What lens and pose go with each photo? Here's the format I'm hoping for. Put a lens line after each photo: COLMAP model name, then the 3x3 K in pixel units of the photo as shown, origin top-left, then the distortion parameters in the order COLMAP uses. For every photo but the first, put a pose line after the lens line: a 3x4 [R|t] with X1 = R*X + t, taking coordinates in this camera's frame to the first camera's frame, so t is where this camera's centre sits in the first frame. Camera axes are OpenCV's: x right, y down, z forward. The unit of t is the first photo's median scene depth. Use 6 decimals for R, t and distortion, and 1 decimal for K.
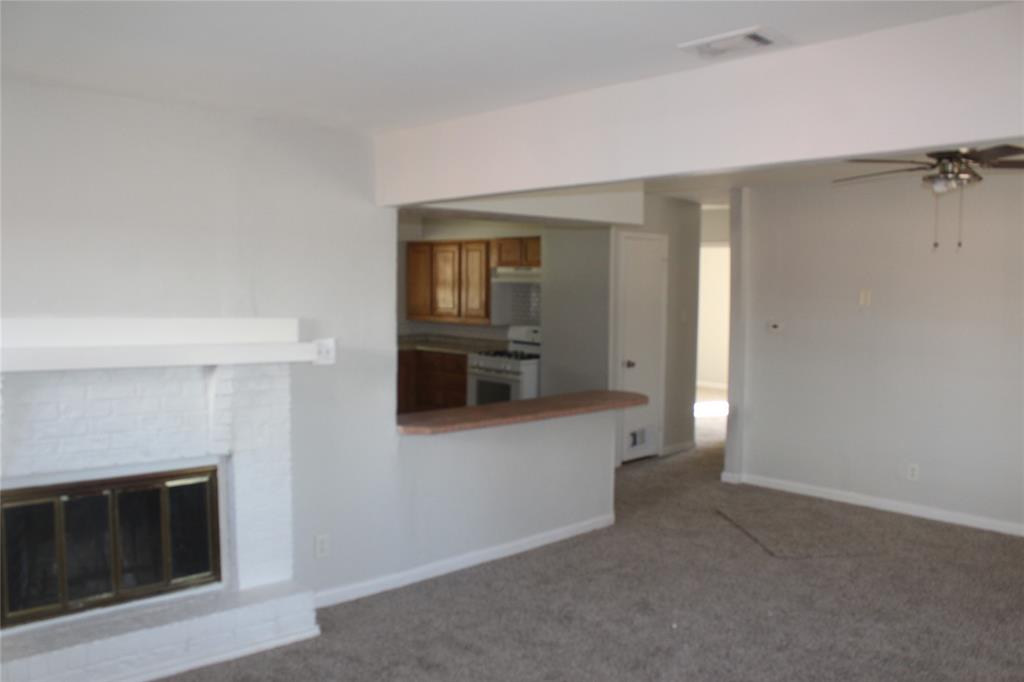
lens RADIAL K [[877.1, 0, 512.0], [0, 877.1, 341.0], [0, 0, 1]] dist [-0.095970, 0.004701]
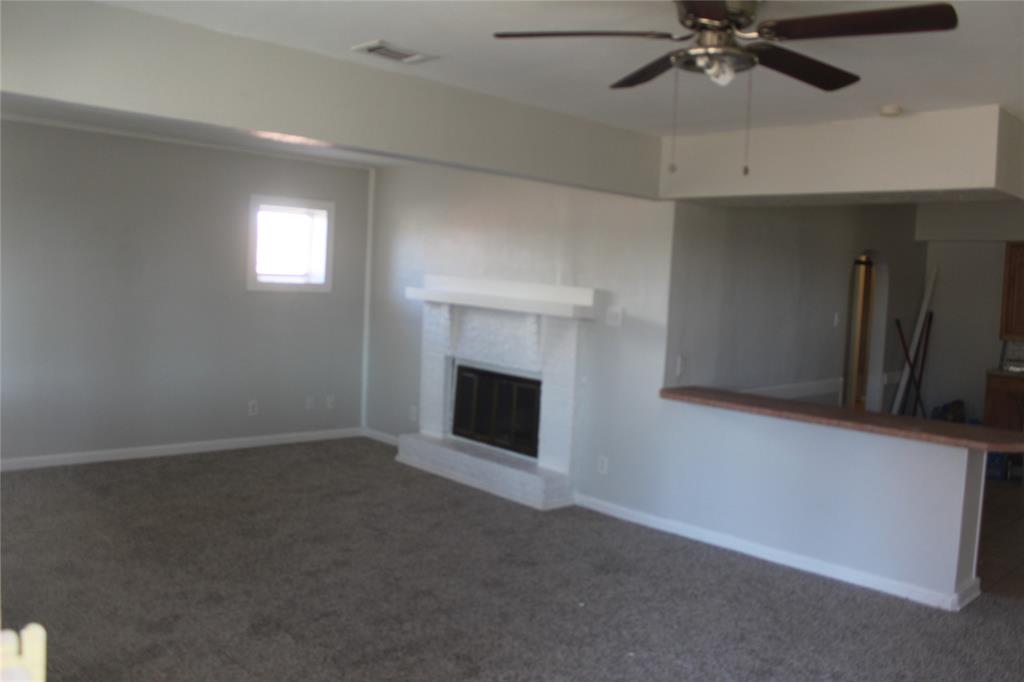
lens RADIAL K [[877.1, 0, 512.0], [0, 877.1, 341.0], [0, 0, 1]] dist [-0.095970, 0.004701]
pose [[0.013237, 0.061394, -0.998026, 1.207327], [-0.108494, 0.992309, 0.059603, -0.012438], [0.994009, 0.107491, 0.019796, 0.907930]]
